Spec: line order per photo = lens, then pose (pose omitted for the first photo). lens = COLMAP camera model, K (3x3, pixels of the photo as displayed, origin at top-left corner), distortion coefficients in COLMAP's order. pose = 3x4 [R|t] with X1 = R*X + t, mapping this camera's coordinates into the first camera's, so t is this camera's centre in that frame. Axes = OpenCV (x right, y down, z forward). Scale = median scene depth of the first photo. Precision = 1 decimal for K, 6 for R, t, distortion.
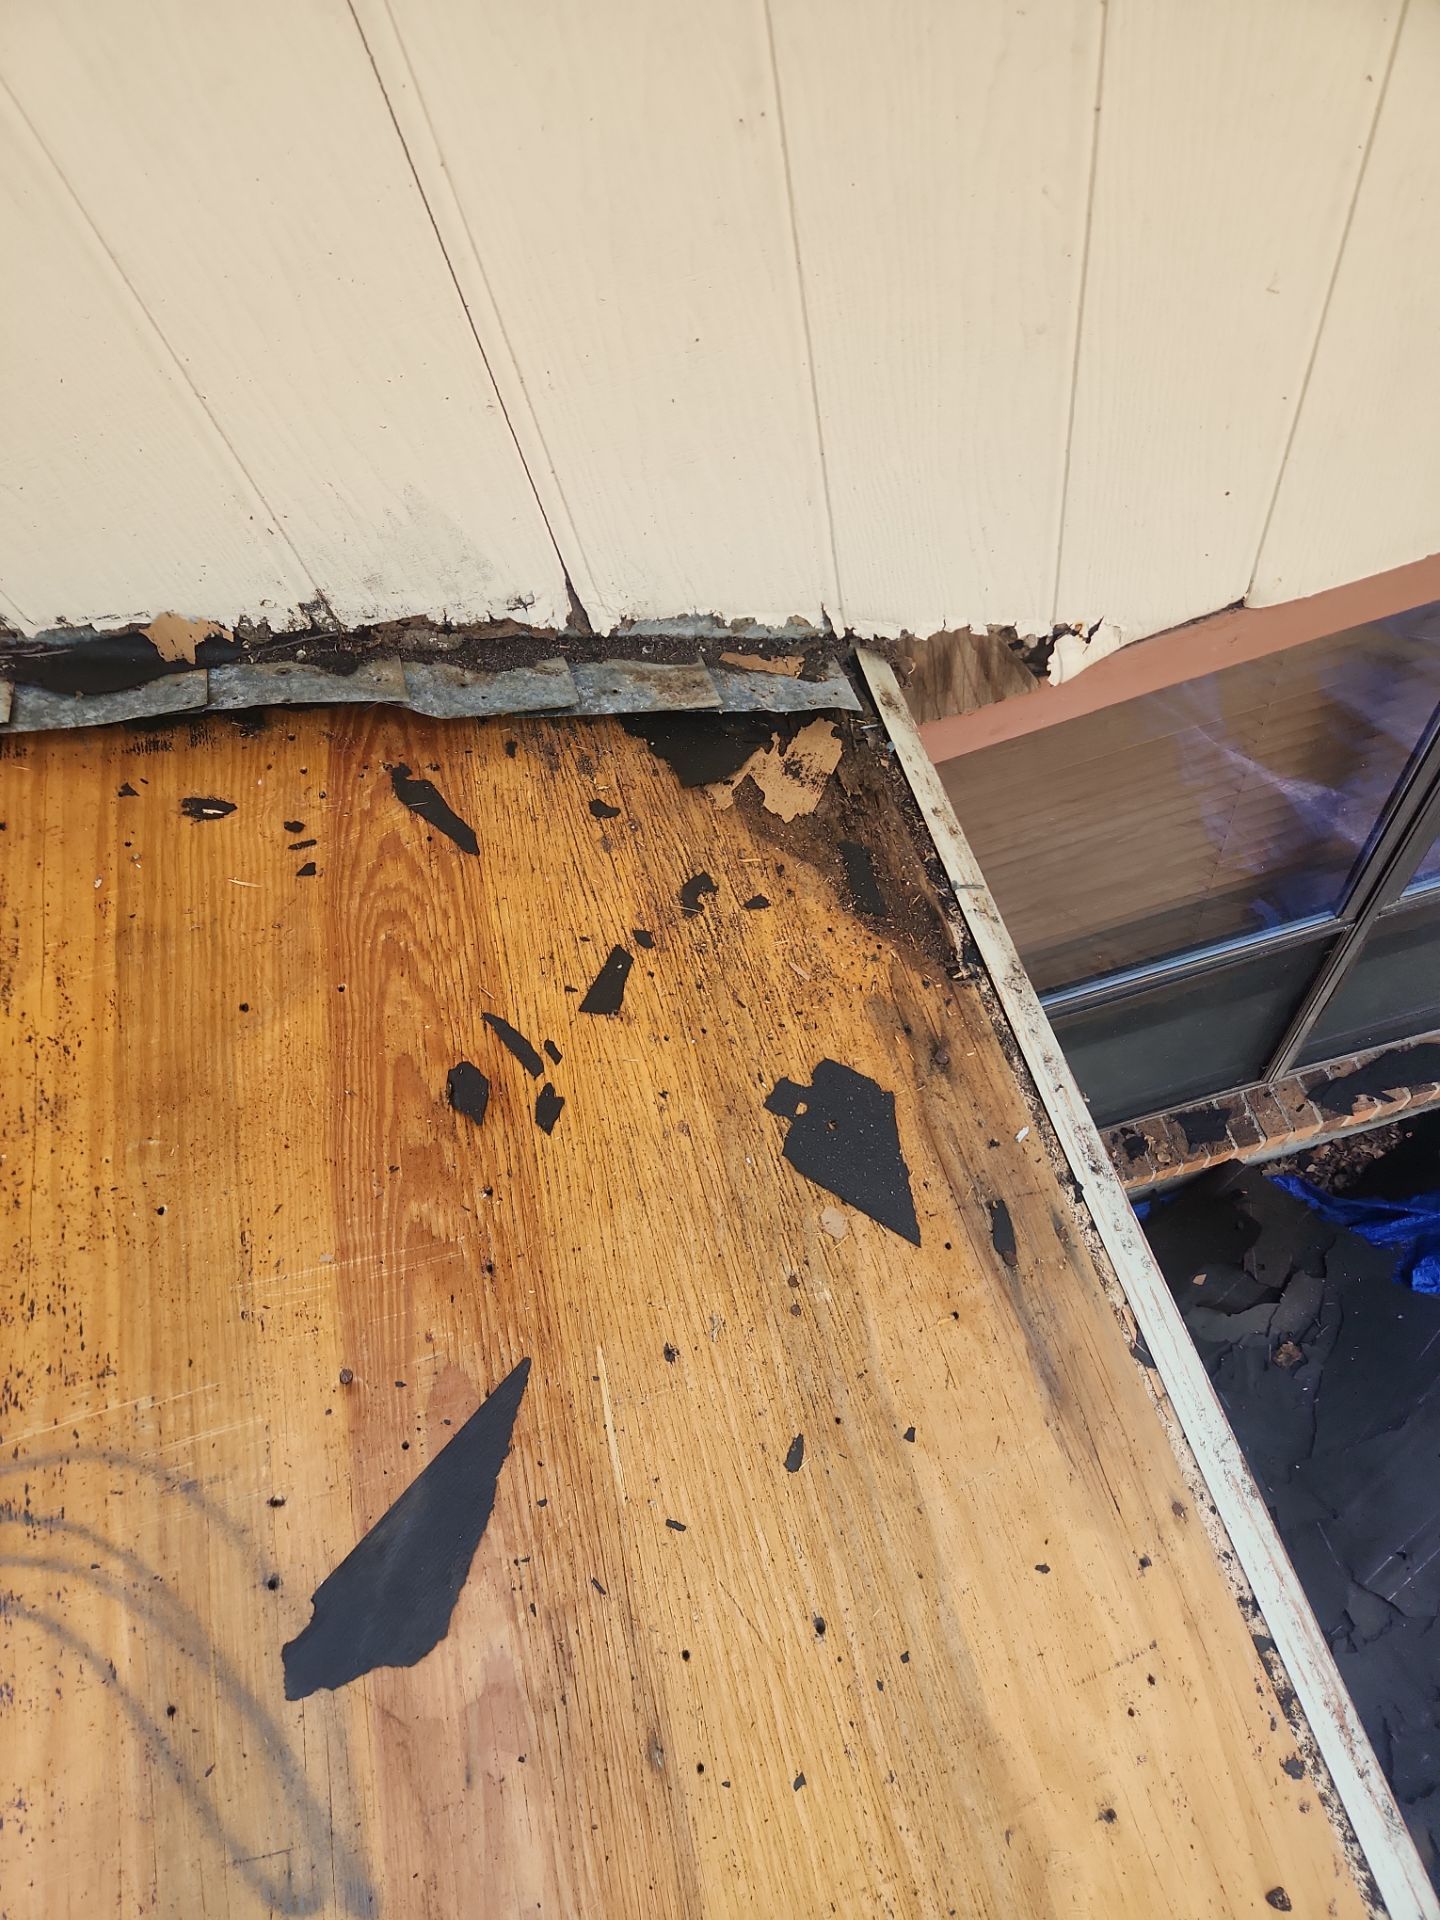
lens RADIAL K [[1284.8, 0, 704.8], [0, 1284.8, 951.6], [0, 0, 1]] dist [0.071339, -0.074058]
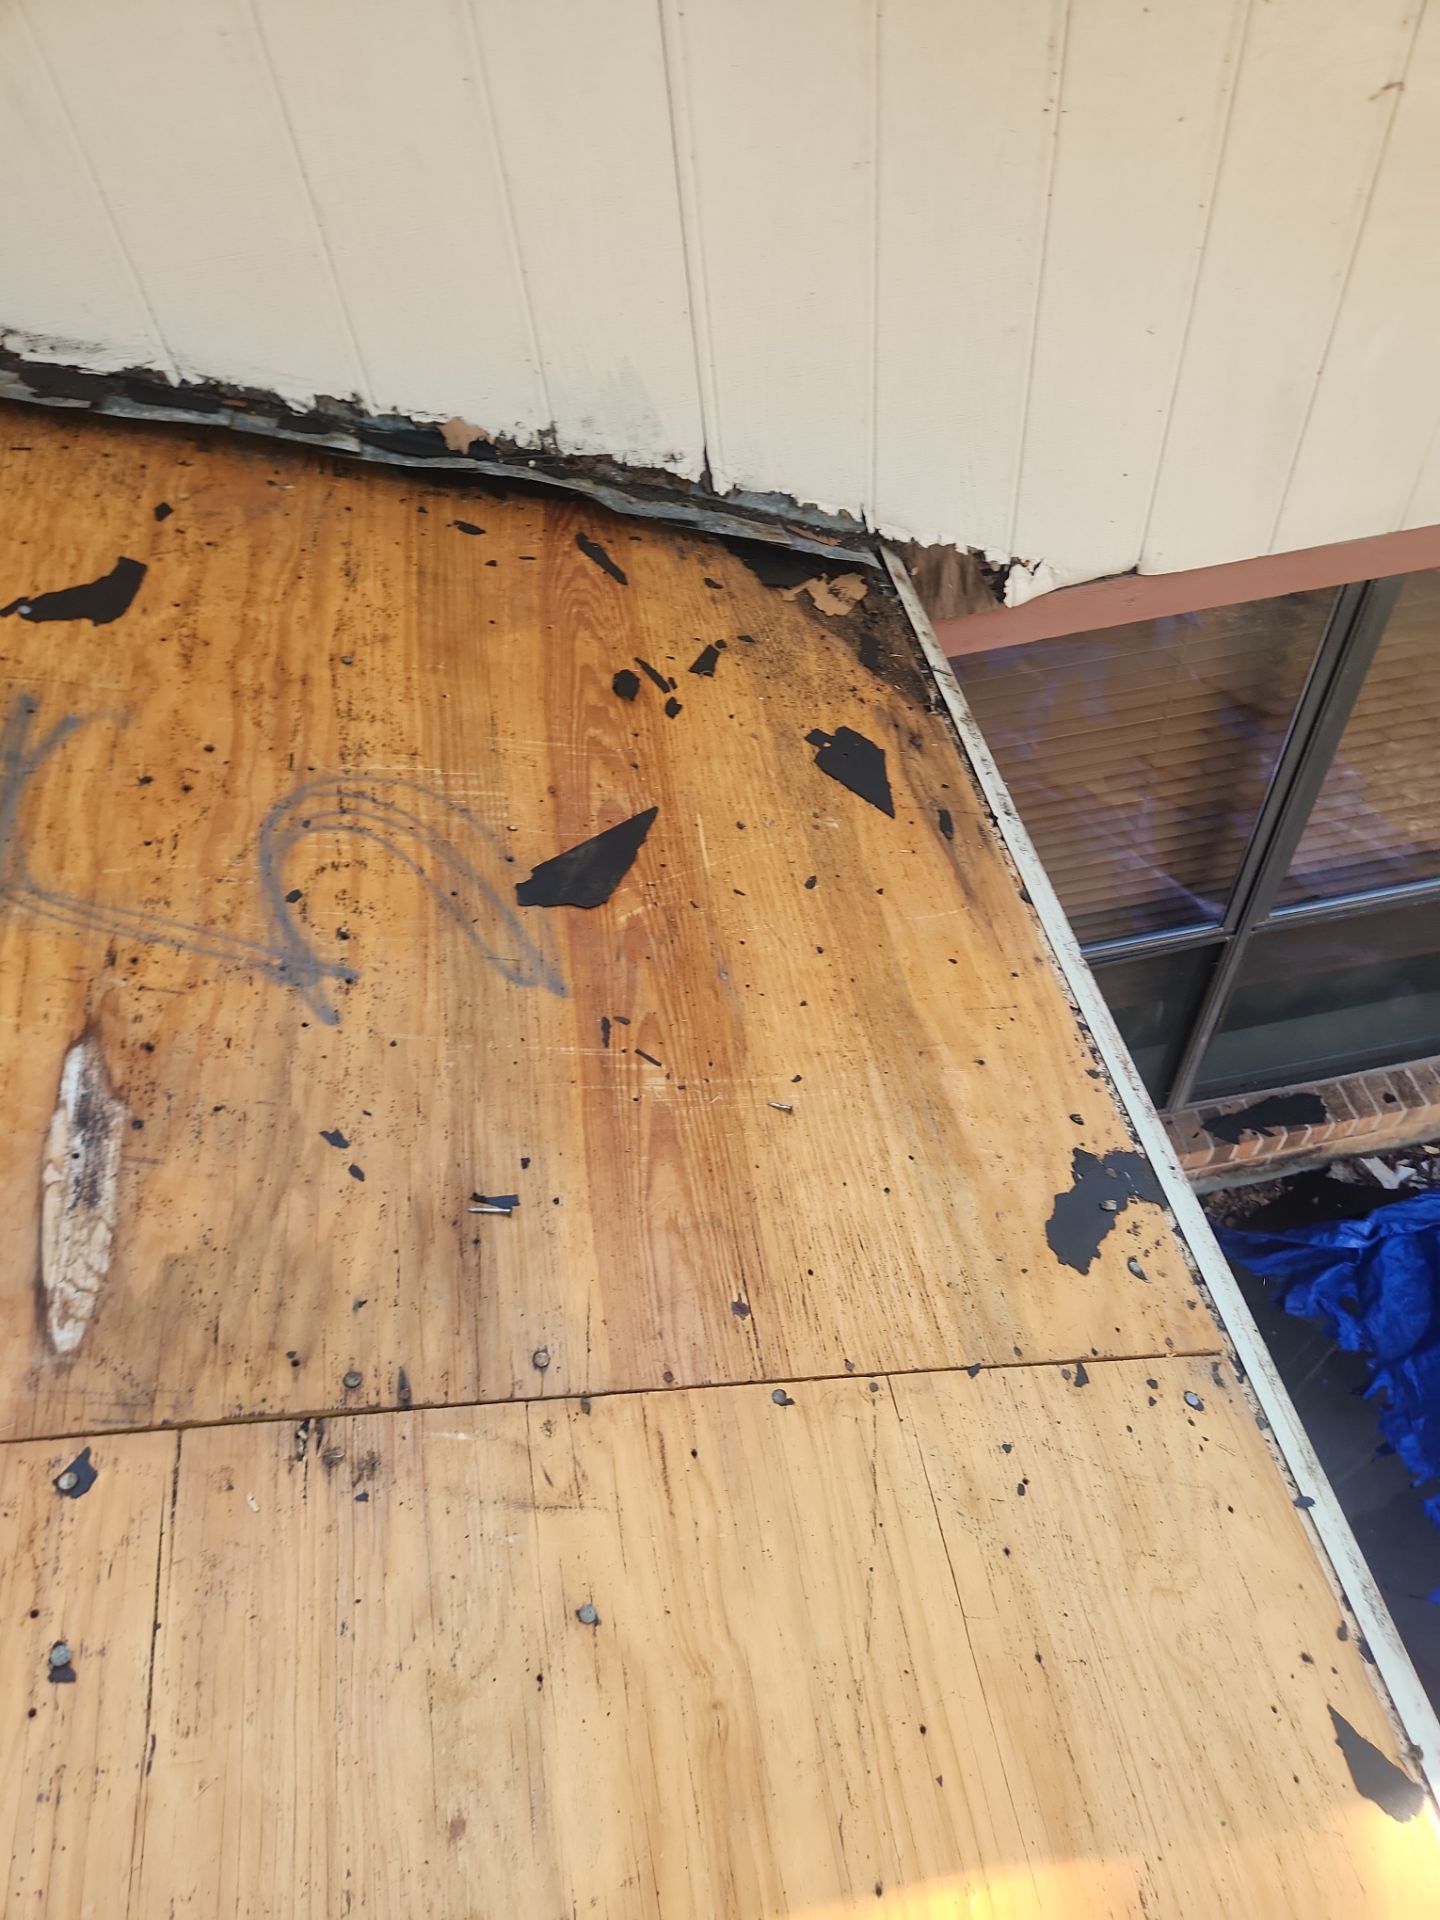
lens RADIAL K [[1284.8, 0, 741.1], [0, 1284.8, 956.5], [0, 0, 1]] dist [0.071339, -0.074058]
pose [[0.992271, 0.116524, 0.042660, -0.063514], [-0.107521, 0.979004, -0.173176, 0.631771], [-0.061943, 0.167251, 0.983967, -0.480433]]
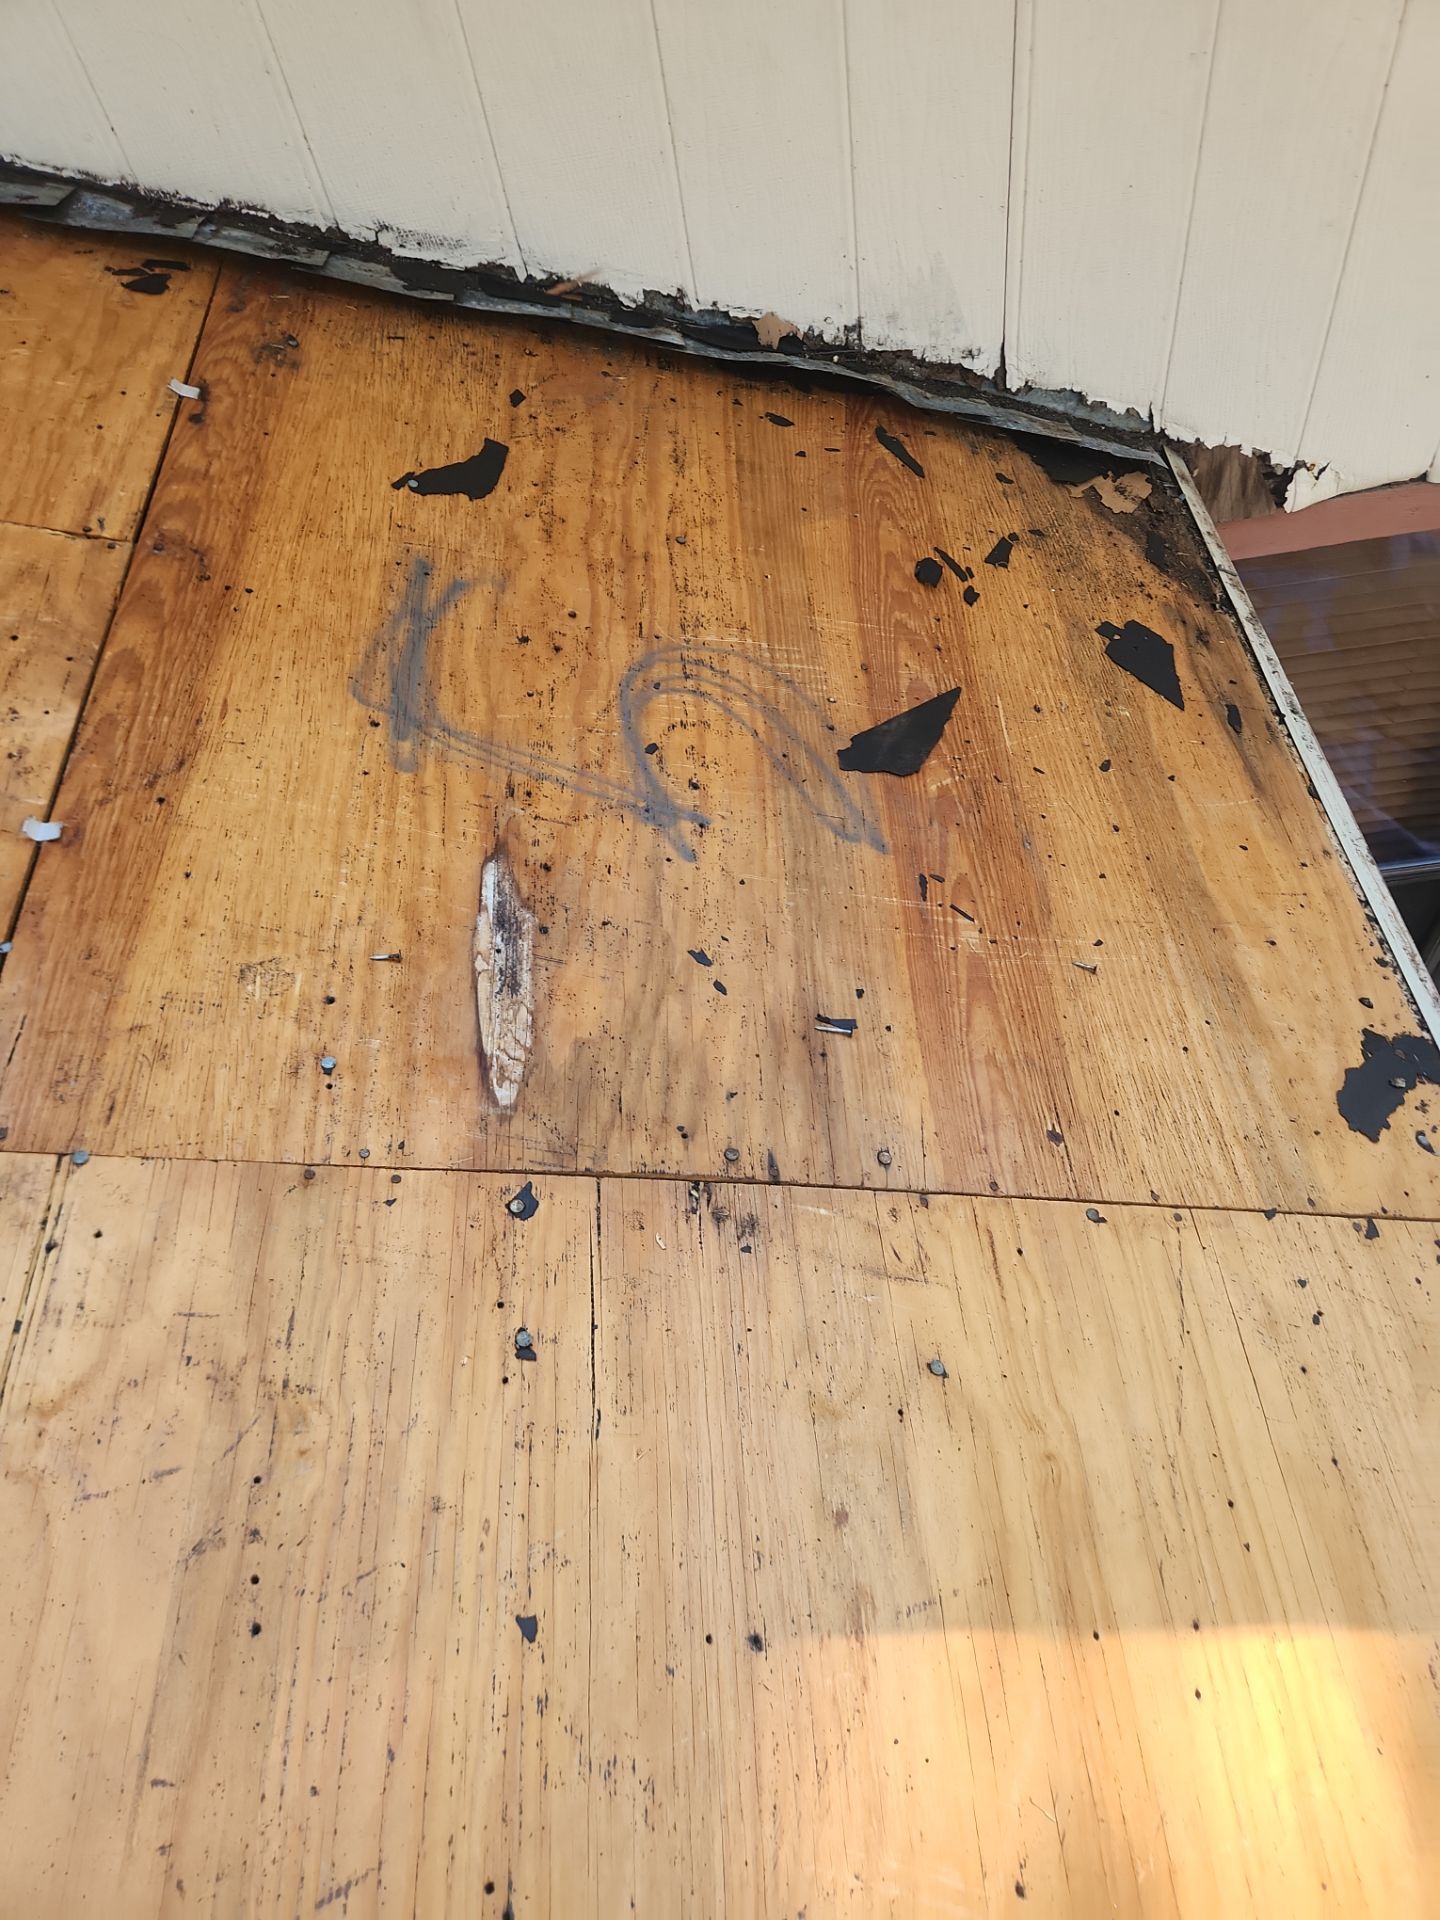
lens RADIAL K [[1284.8, 0, 730.3], [0, 1284.8, 953.9], [0, 0, 1]] dist [0.071339, -0.074058]
pose [[0.981879, 0.177464, -0.066479, -0.213501], [-0.183802, 0.977228, -0.106025, 0.739980], [0.046149, 0.116323, 0.992139, -0.568413]]
